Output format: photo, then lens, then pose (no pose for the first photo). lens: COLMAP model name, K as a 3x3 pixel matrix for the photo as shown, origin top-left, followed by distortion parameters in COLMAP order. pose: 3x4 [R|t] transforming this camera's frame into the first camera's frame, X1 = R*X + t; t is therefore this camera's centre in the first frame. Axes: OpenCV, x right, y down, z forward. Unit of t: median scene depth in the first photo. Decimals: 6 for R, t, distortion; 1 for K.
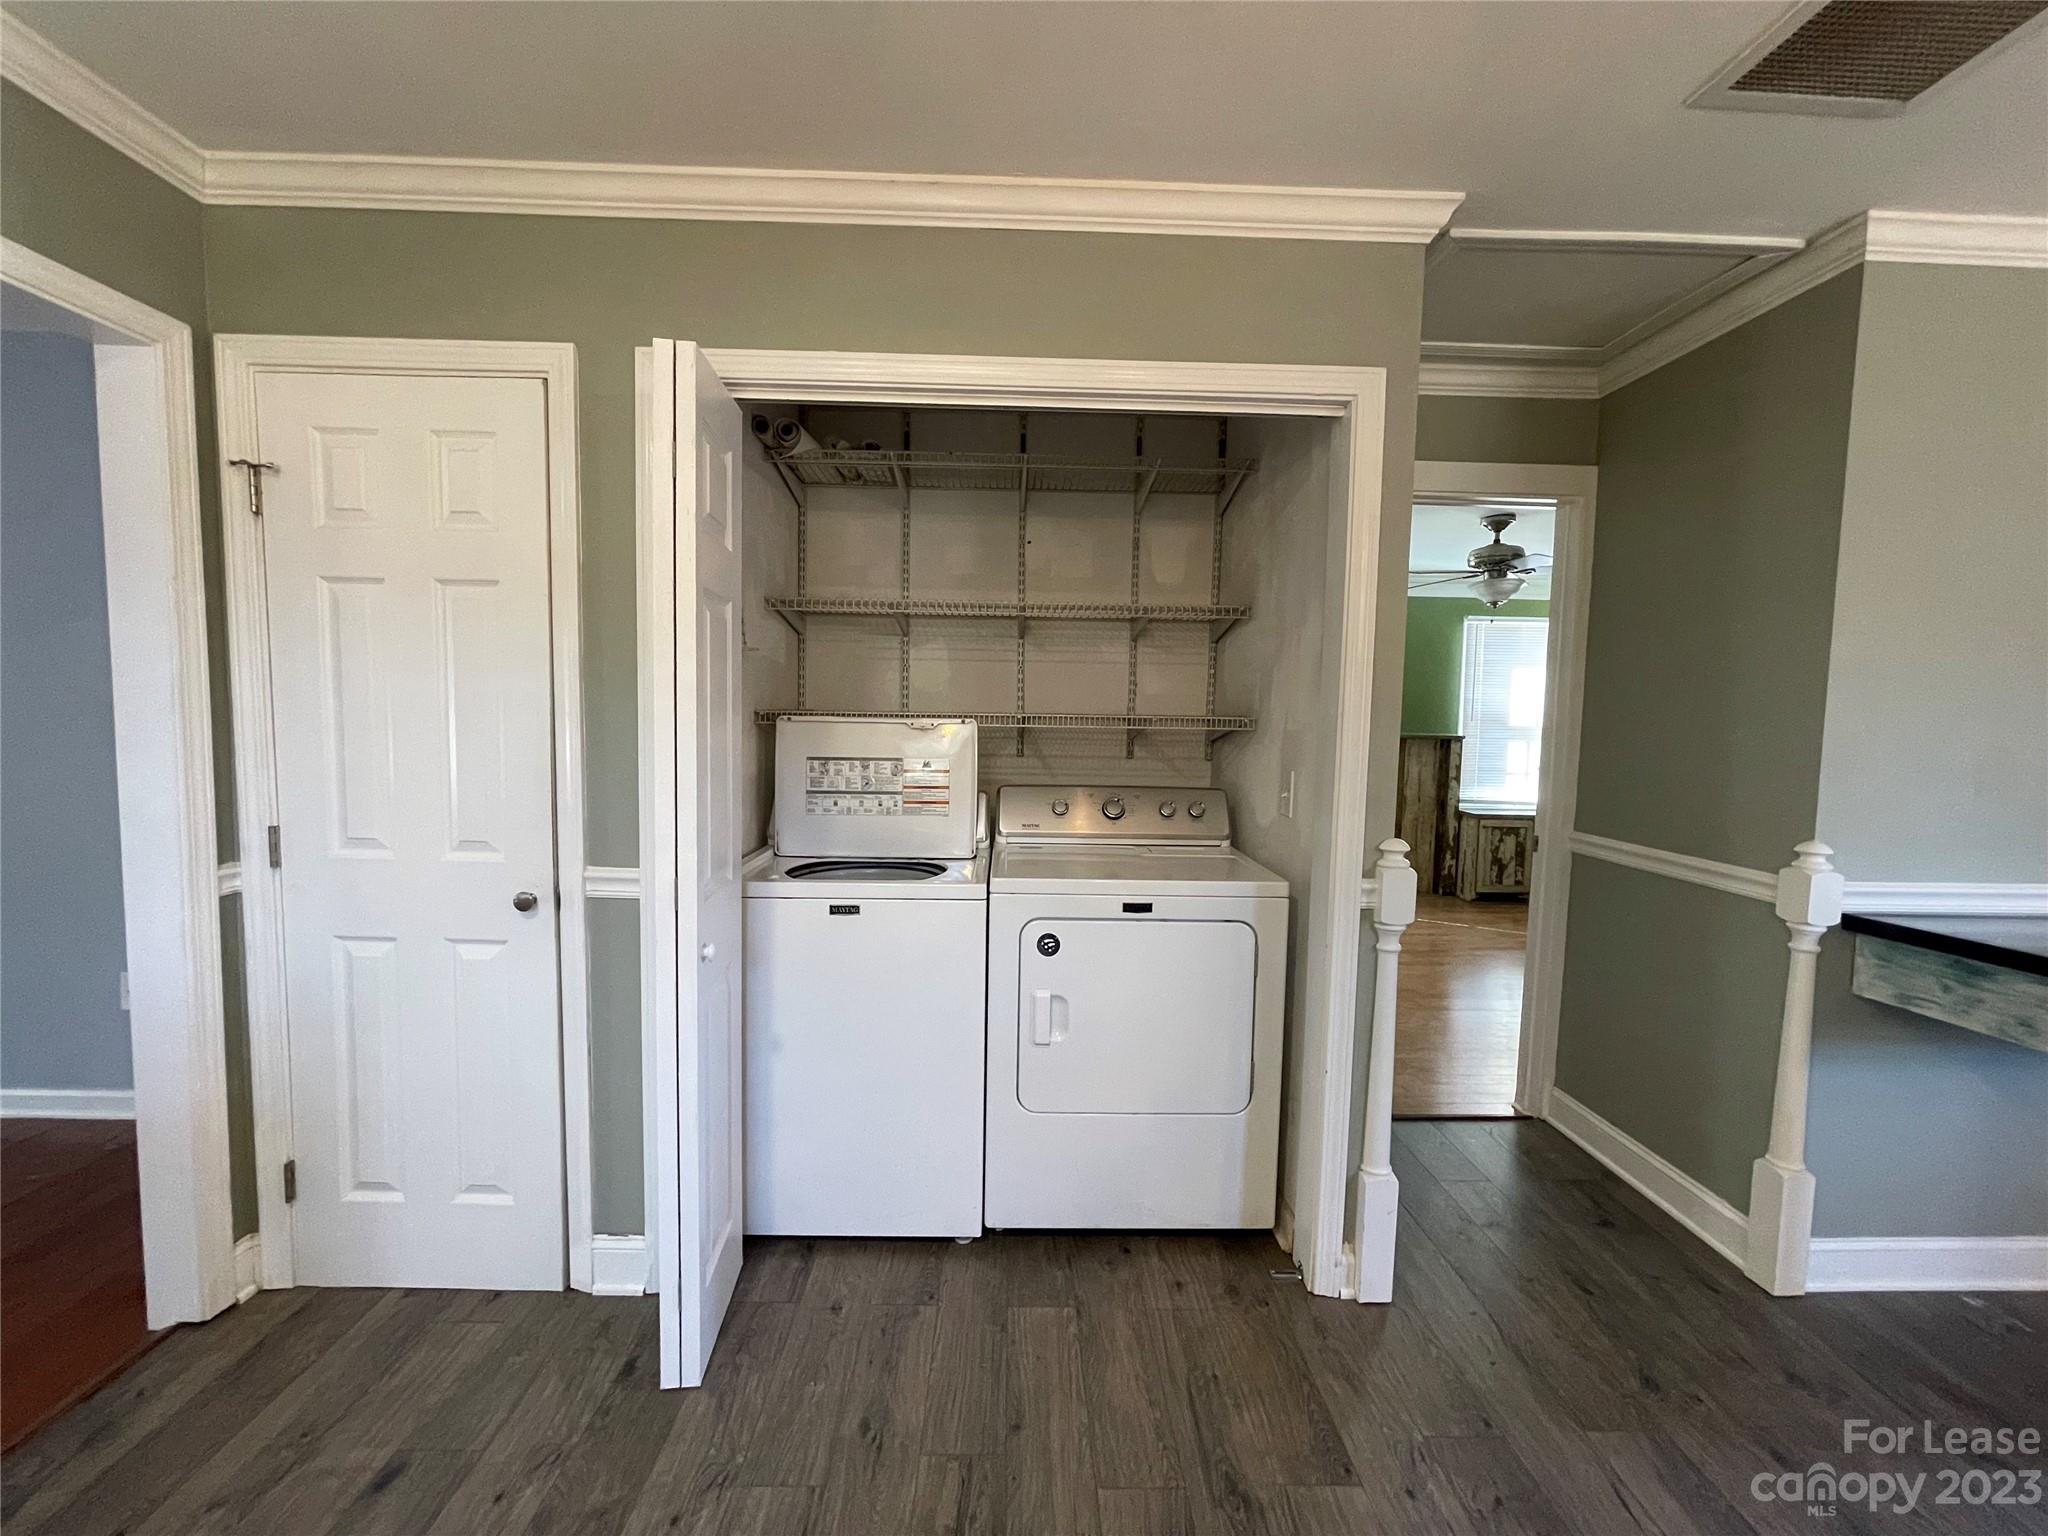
lens RADIAL K [[829.6, 0, 1018.2], [0, 829.6, 769.5], [0, 0, 1]] dist [-0.000682, -0.000027]
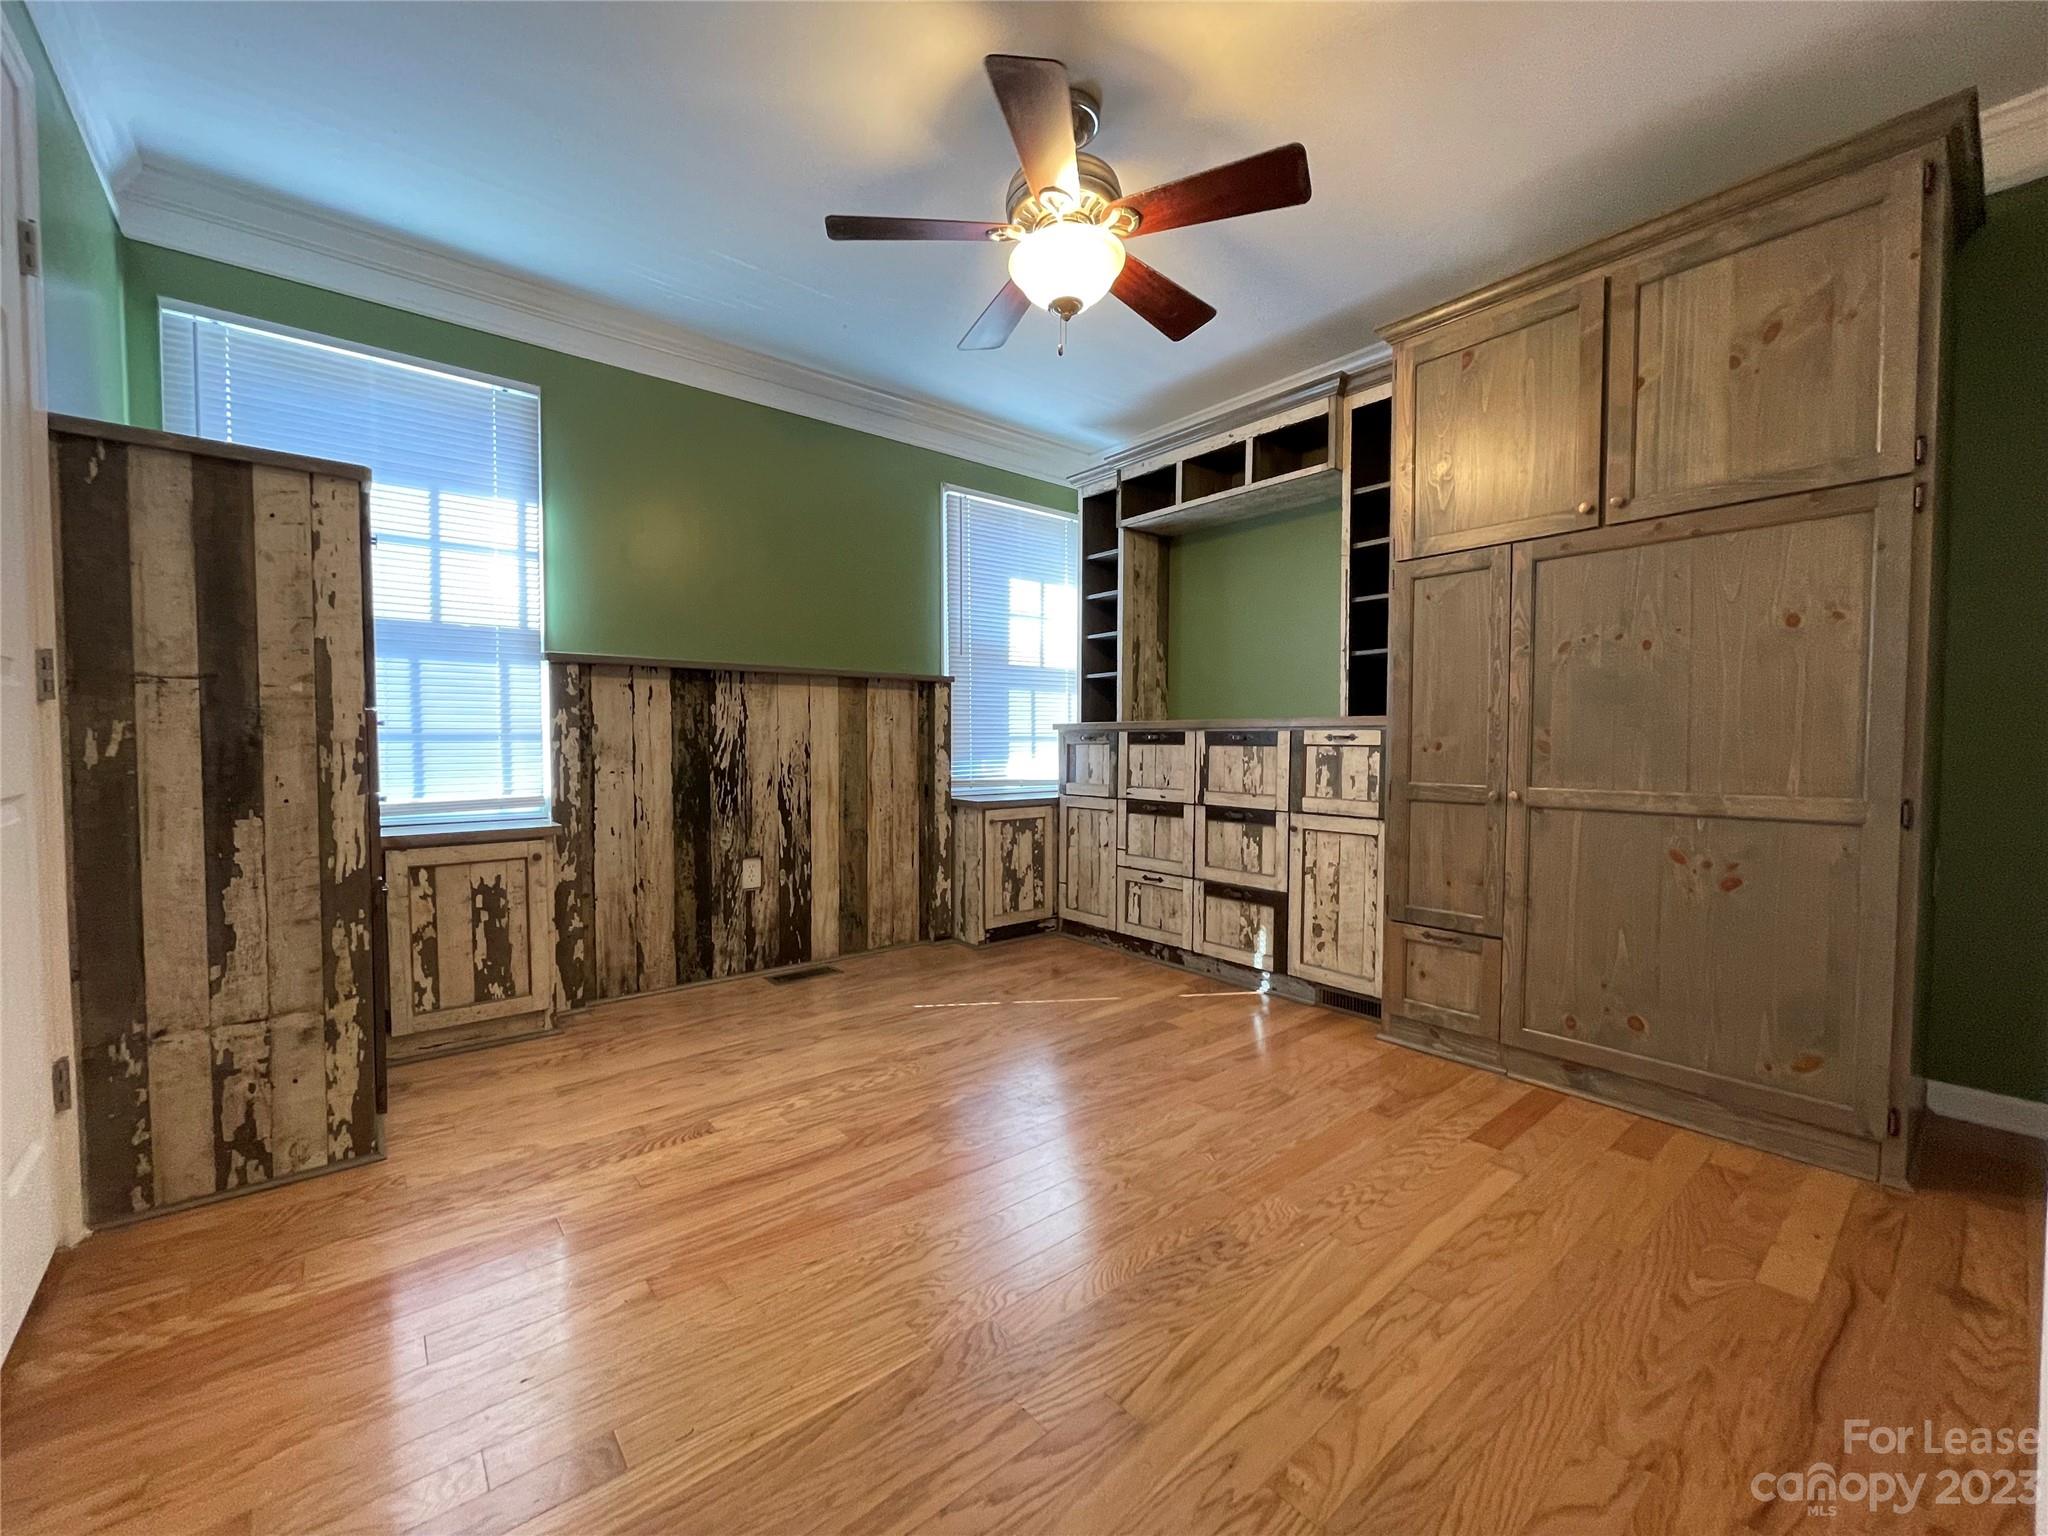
lens RADIAL K [[829.6, 0, 1036.7], [0, 829.6, 773.5], [0, 0, 1]] dist [-0.000682, -0.000027]
pose [[0.779754, -0.039317, 0.624850, 0.199919], [0.055837, 0.998416, -0.006856, 0.038716], [-0.623591, 0.040236, 0.780714, 0.485575]]
